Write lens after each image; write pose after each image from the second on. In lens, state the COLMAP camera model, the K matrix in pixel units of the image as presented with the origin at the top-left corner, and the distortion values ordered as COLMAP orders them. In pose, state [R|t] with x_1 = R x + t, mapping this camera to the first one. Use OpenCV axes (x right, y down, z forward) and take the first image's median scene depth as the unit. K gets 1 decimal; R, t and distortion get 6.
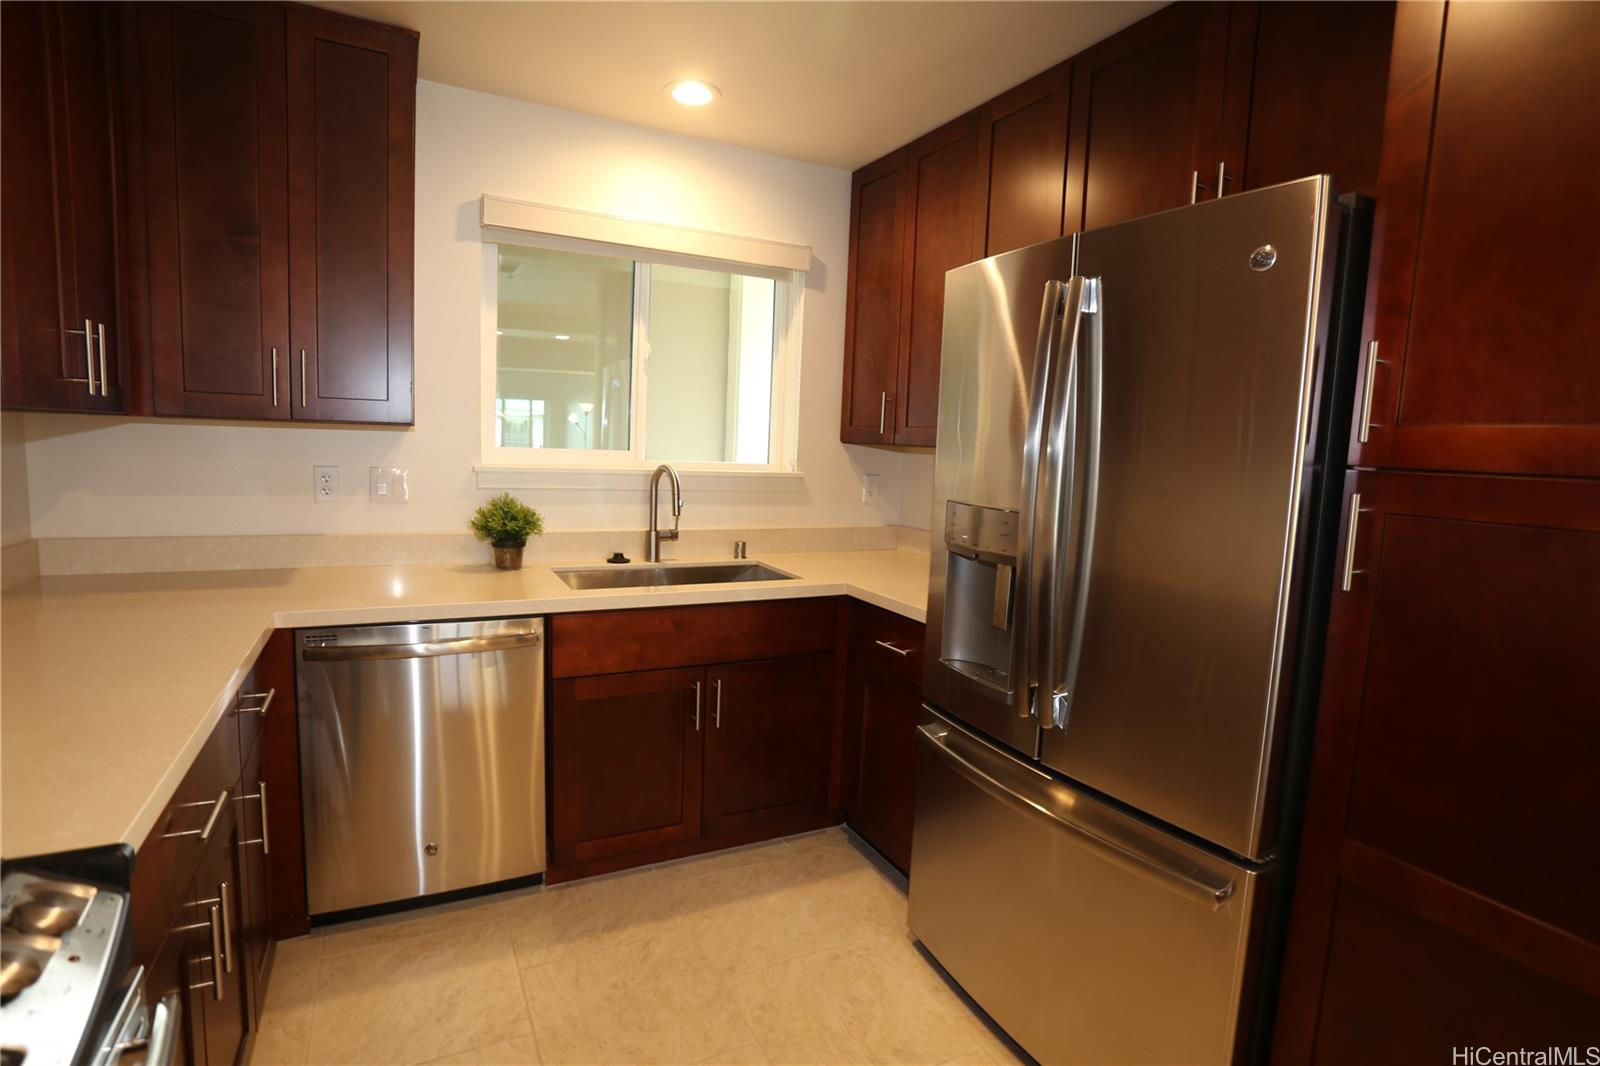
lens RADIAL K [[772.0, 0, 798.4], [0, 772.0, 519.3], [0, 0, 1]] dist [-0.059588, 0.017013]
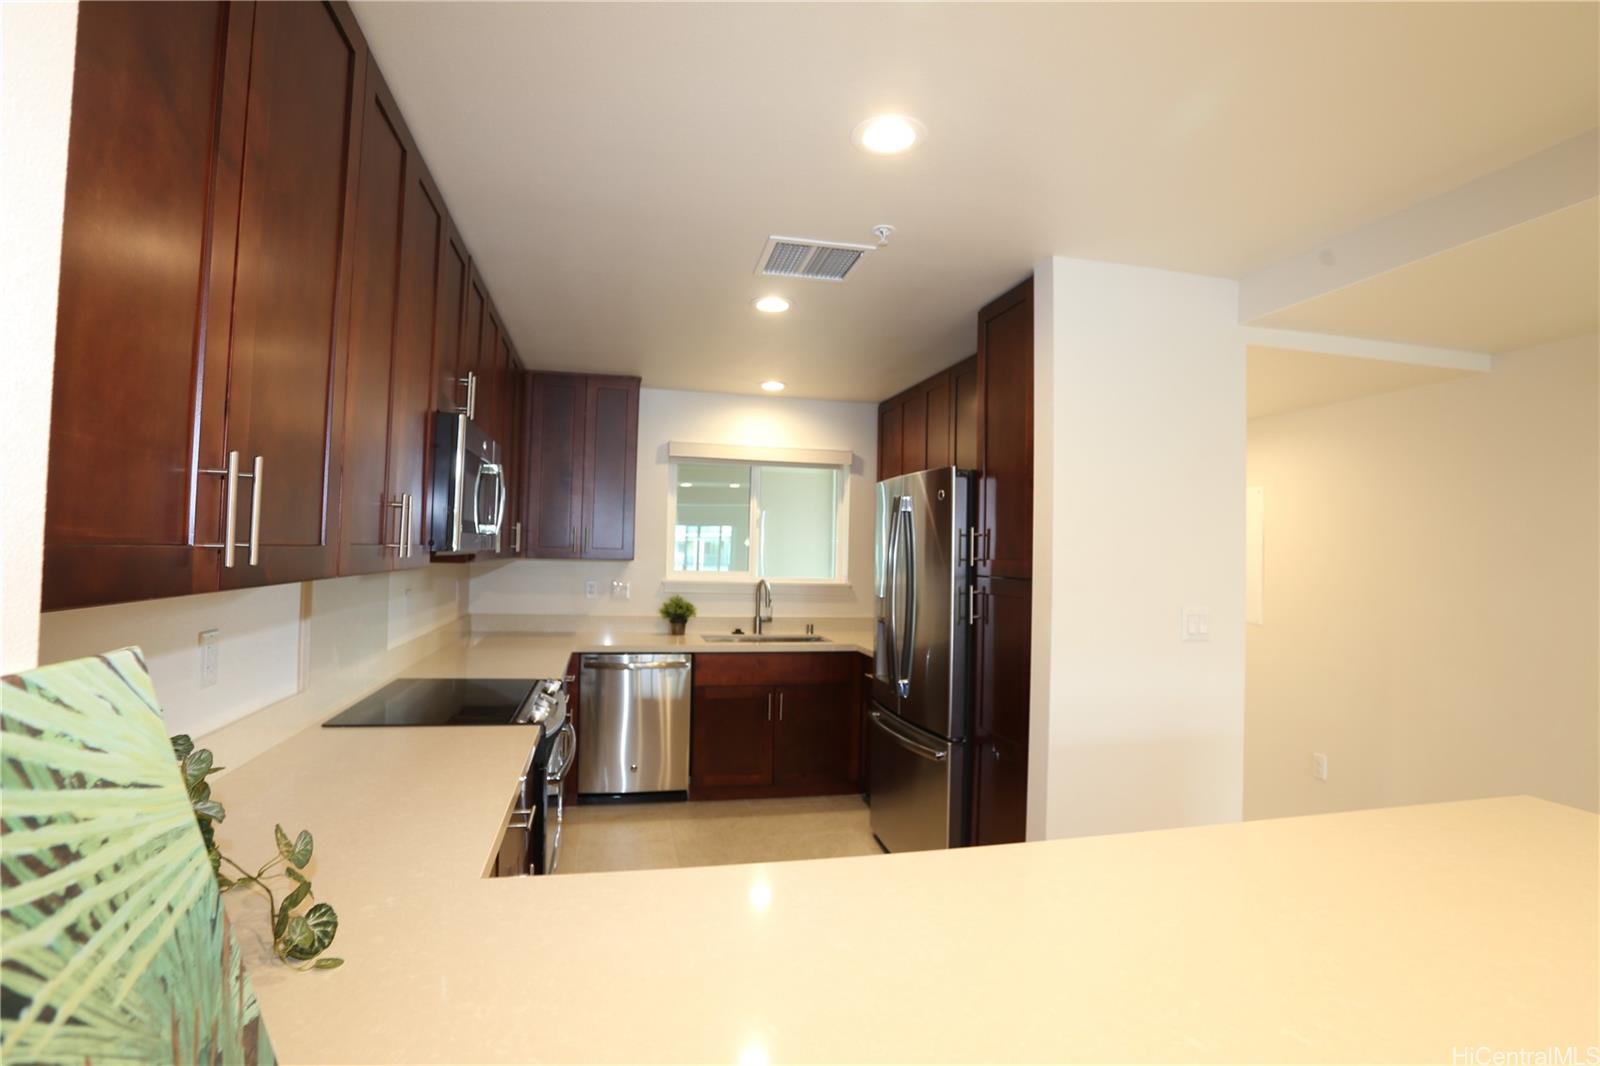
lens RADIAL K [[772.0, 0, 806.2], [0, 772.0, 530.0], [0, 0, 1]] dist [-0.059588, 0.017013]
pose [[0.975397, -0.020819, -0.219469, 0.350554], [-0.008340, 0.991333, -0.131107, 0.054381], [0.220297, 0.129712, 0.966770, -0.796591]]
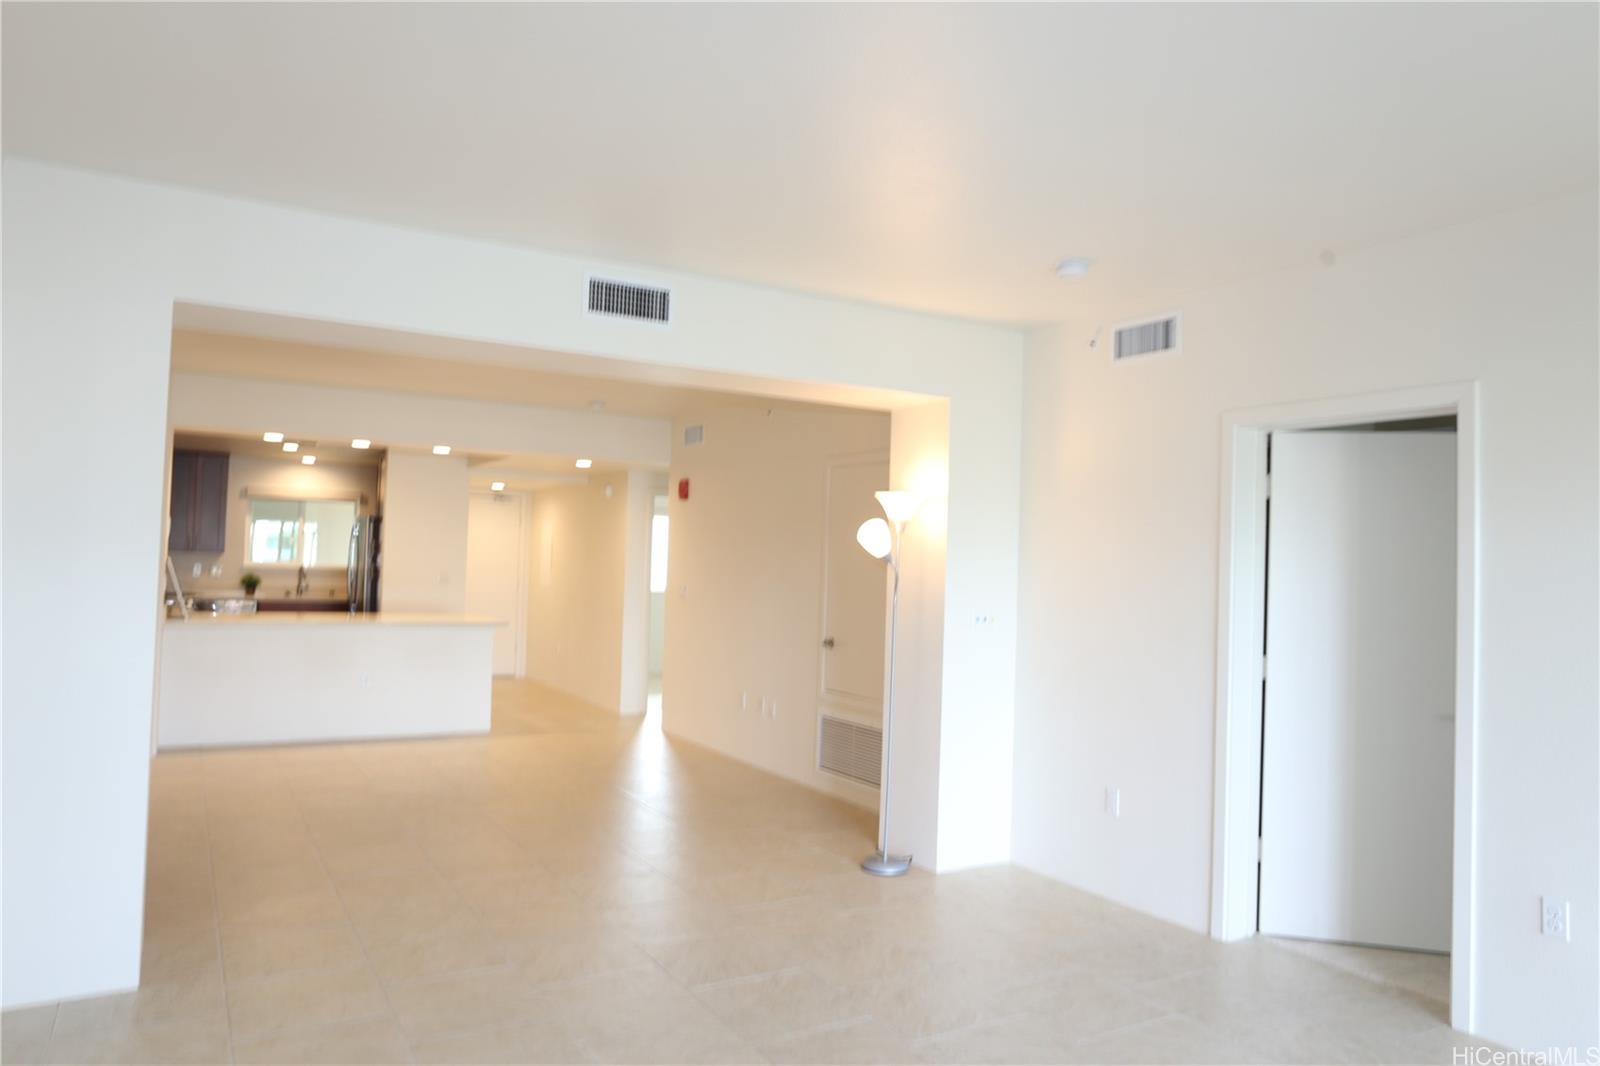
lens RADIAL K [[1164.6, 0, 801.9], [0, 1164.6, 529.8], [0, 0, 1]] dist [-0.014583, -0.013741]
pose [[0.997130, -0.006818, 0.075401, 1.682032], [0.016429, 0.991690, -0.127597, 0.473287], [-0.073905, 0.128469, 0.988956, -4.329957]]
